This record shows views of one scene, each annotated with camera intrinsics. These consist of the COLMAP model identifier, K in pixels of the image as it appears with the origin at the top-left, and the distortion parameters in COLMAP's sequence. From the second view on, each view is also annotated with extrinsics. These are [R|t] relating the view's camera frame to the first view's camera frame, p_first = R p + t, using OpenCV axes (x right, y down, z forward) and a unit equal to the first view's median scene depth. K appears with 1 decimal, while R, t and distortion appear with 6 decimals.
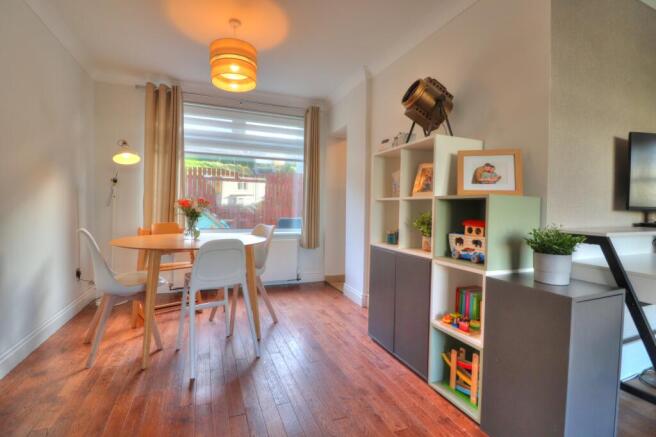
lens RADIAL K [[304.1, 0, 327.7], [0, 304.1, 210.7], [0, 0, 1]] dist [-0.000434, -0.012321]
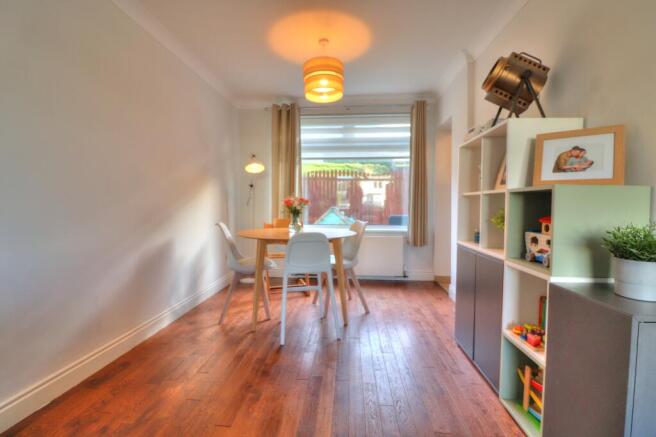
lens RADIAL K [[304.1, 0, 327.7], [0, 304.1, 210.7], [0, 0, 1]] dist [-0.000434, -0.012321]
pose [[0.896805, -0.005299, -0.442395, 0.221023], [0.008068, 0.999958, 0.004379, 0.005430], [0.442353, -0.007496, 0.896809, -0.014884]]
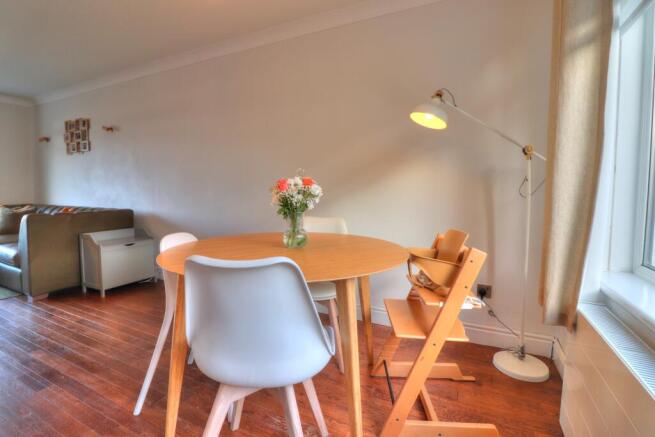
lens RADIAL K [[303.6, 0, 327.2], [0, 303.6, 210.7], [0, 0, 1]] dist [-0.000434, -0.012321]
pose [[-0.742859, 0.022143, -0.669081, -0.106987], [-0.023248, 0.997997, 0.058840, -0.015380], [0.669044, 0.059264, -0.740857, 1.695352]]
